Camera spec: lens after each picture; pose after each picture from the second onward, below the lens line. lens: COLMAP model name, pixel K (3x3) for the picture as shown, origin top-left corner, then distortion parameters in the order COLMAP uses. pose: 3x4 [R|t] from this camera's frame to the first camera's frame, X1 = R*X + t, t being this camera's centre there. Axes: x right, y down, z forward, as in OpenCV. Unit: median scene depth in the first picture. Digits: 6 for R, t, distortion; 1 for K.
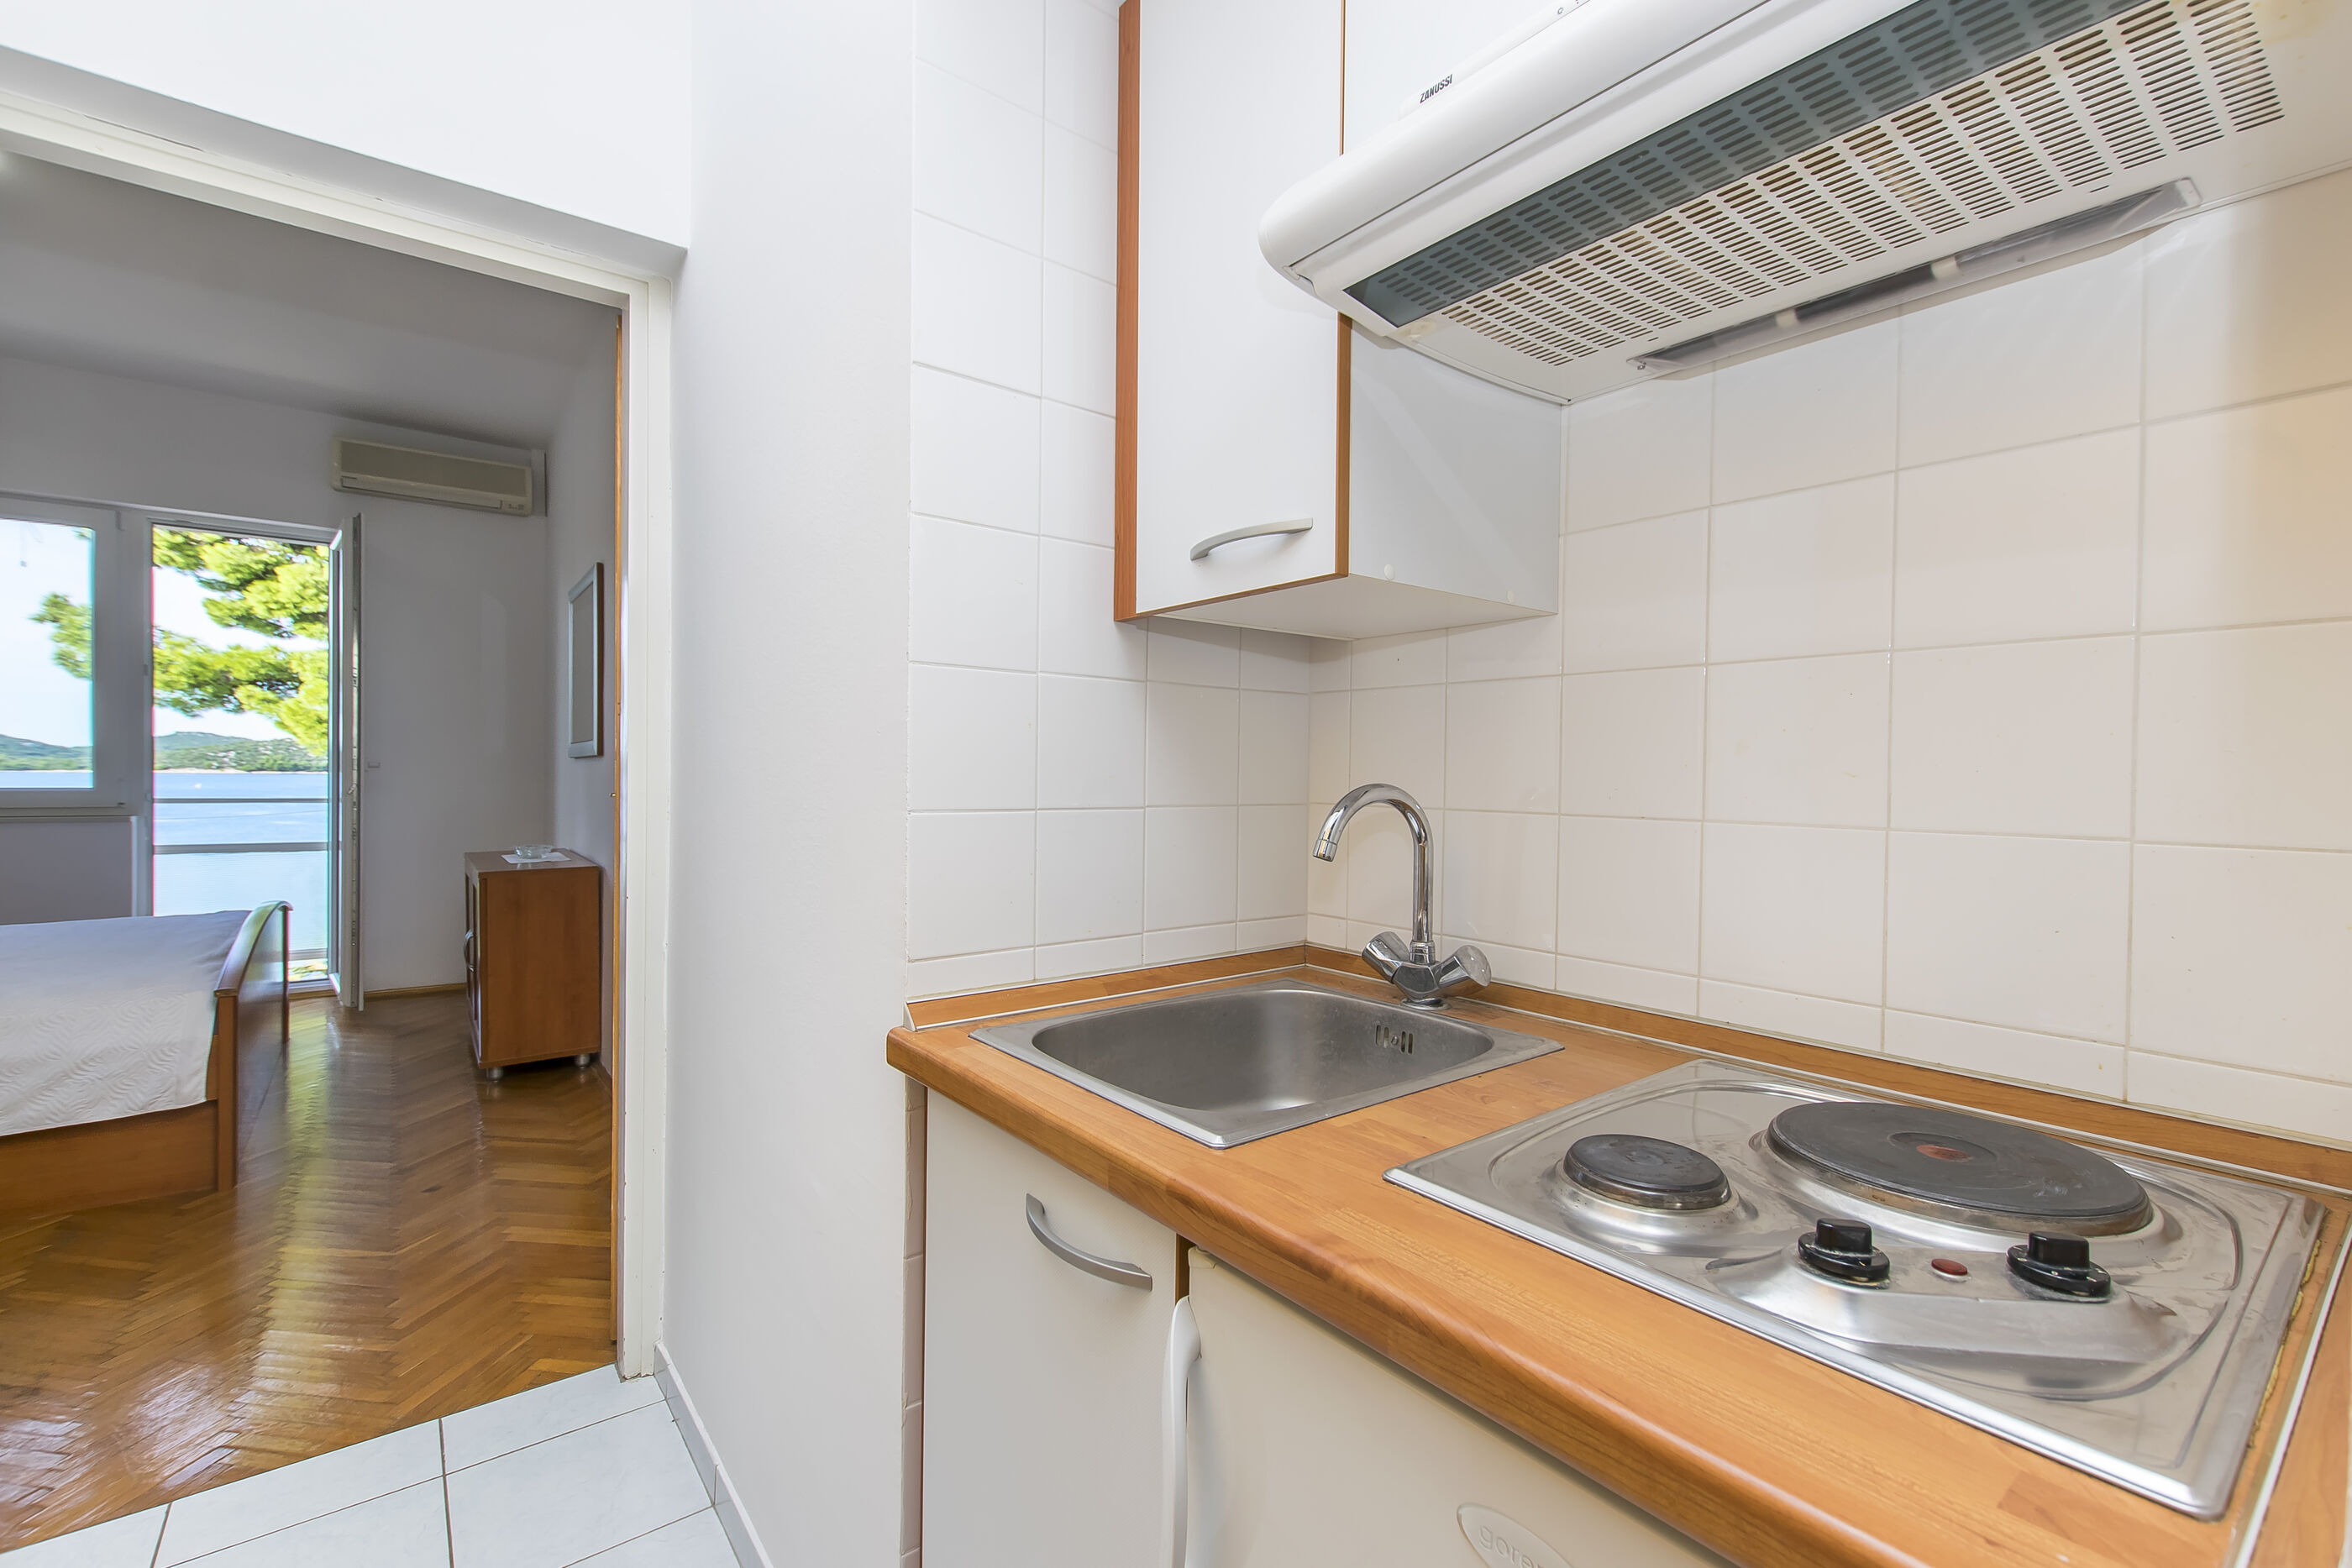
lens RADIAL K [[1016.4, 0, 1175.4], [0, 1016.4, 794.8], [0, 0, 1]] dist [0.006209, -0.001549]
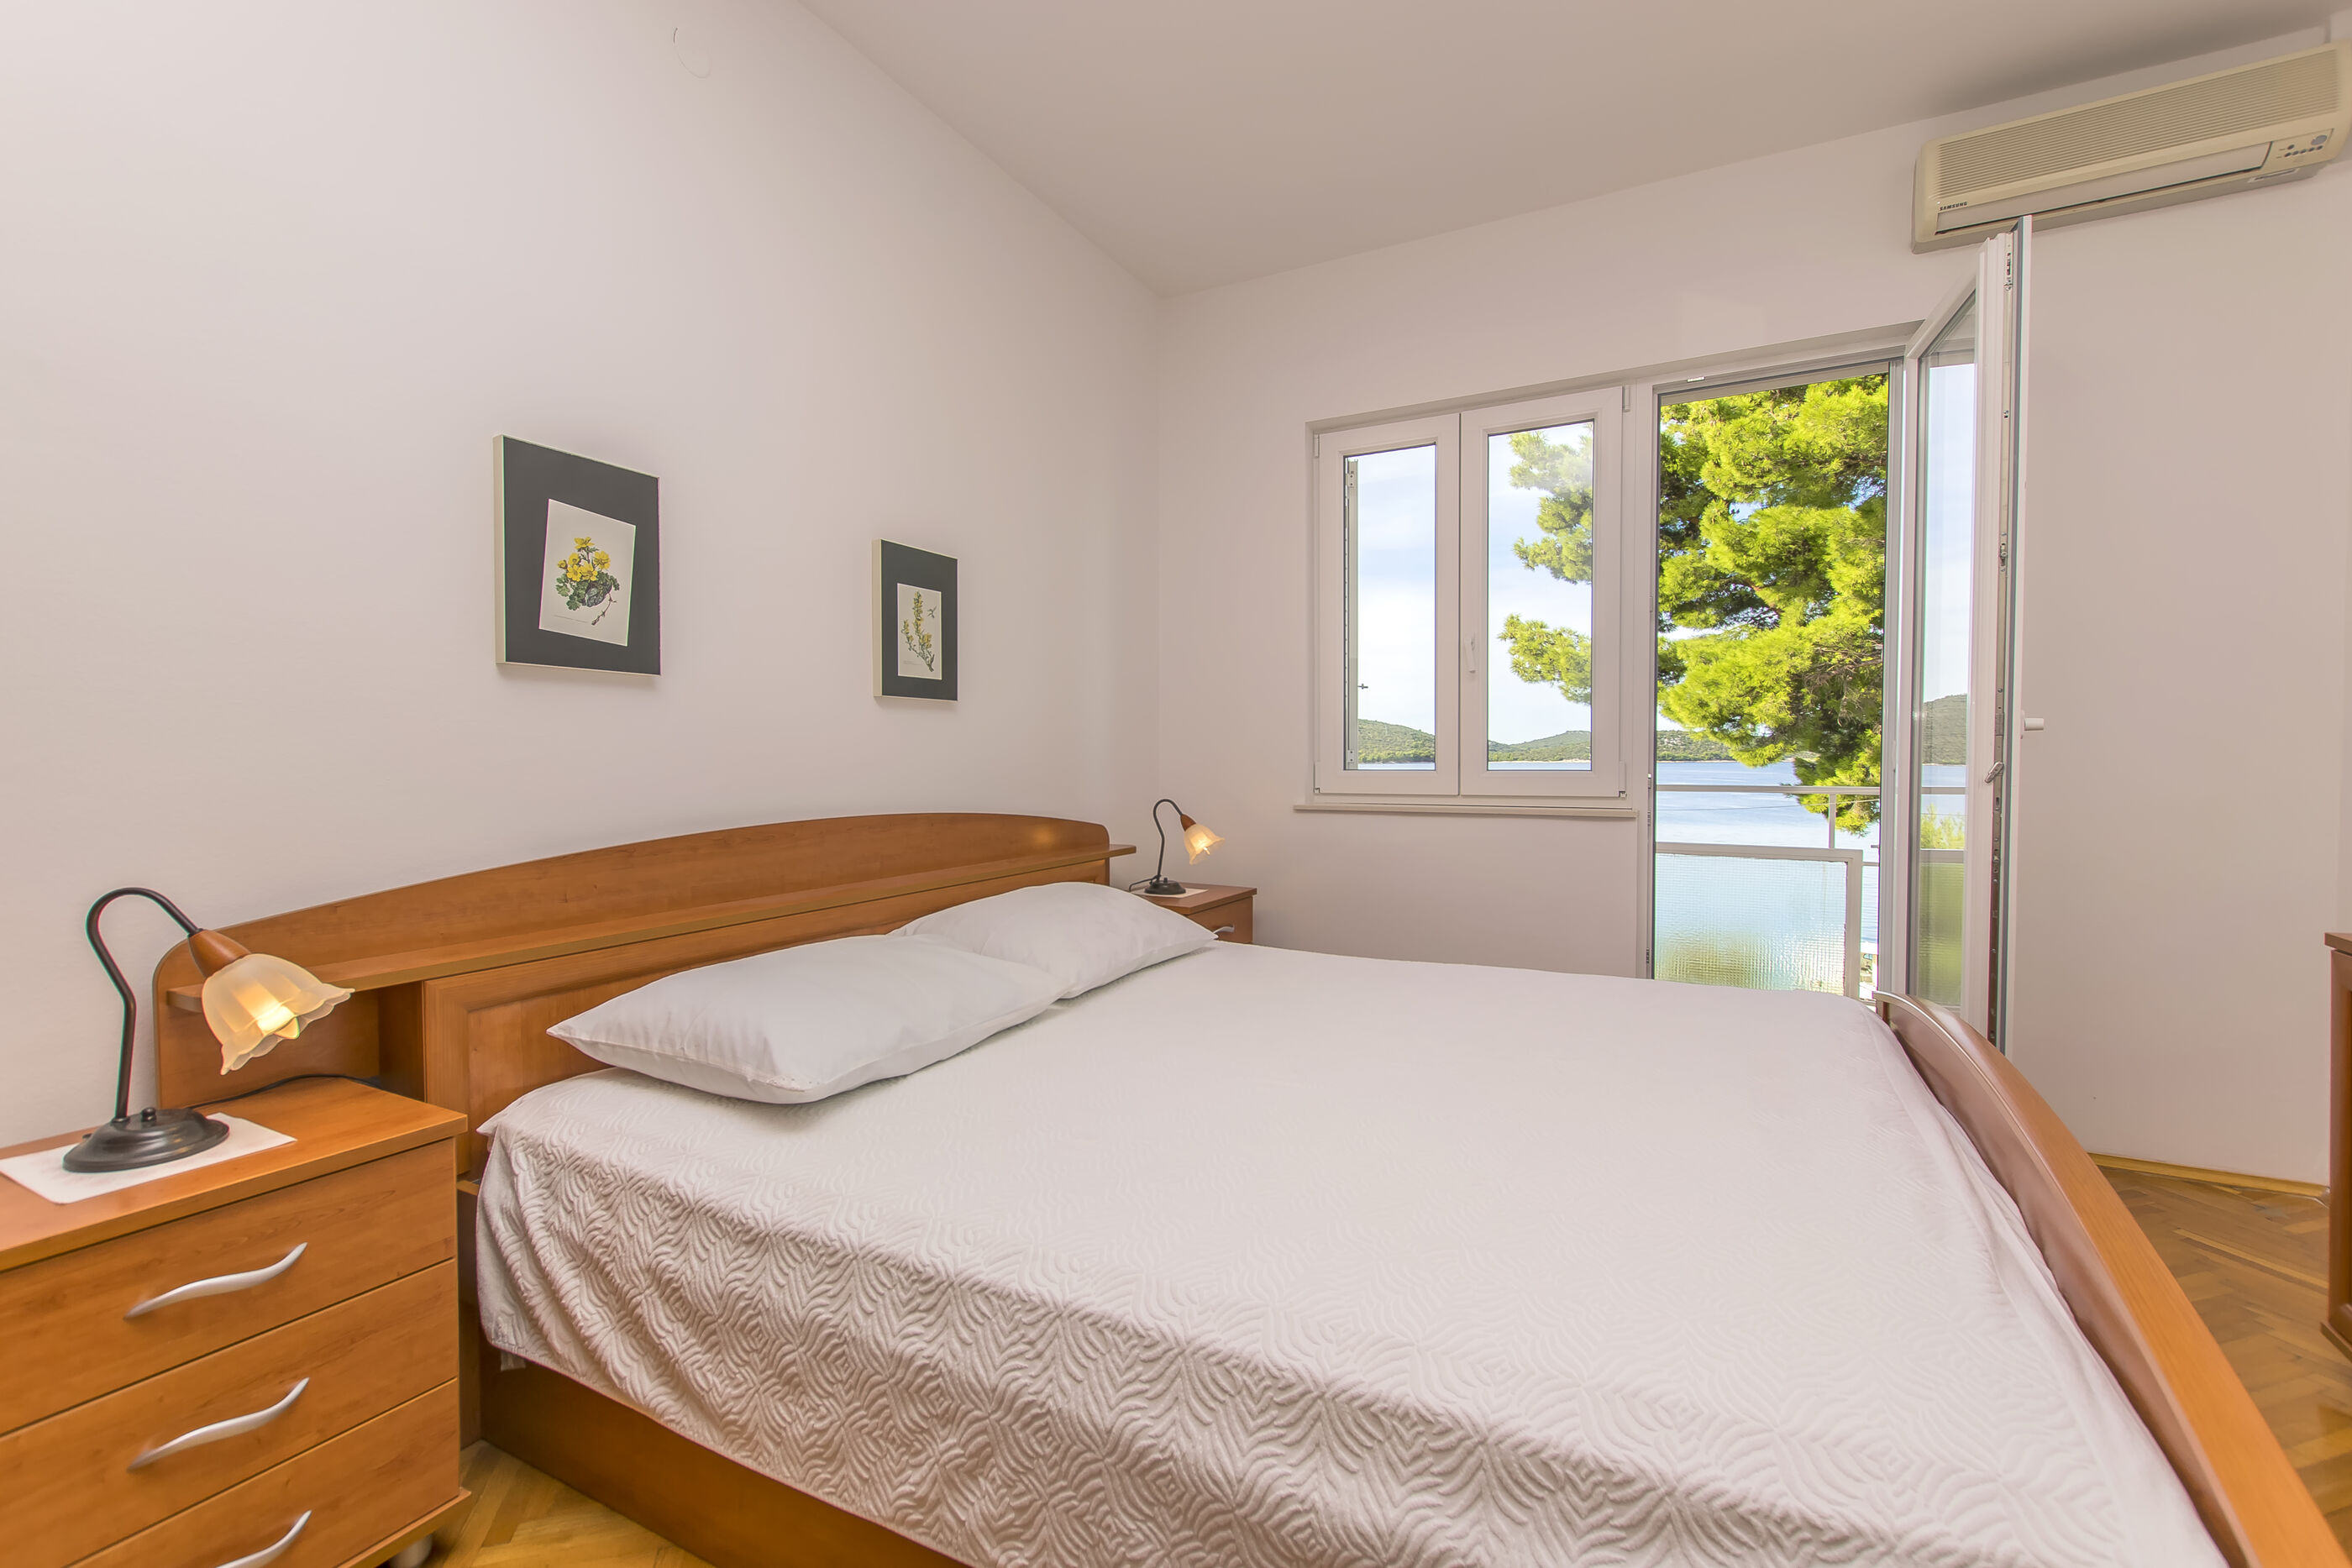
lens RADIAL K [[1016.4, 0, 1166.2], [0, 1016.4, 785.6], [0, 0, 1]] dist [0.006209, -0.001549]
pose [[0.410278, 0.010478, -0.911900, -0.136157], [-0.007065, 0.999941, 0.008311, 0.001559], [0.911933, 0.003033, 0.410328, 0.107833]]
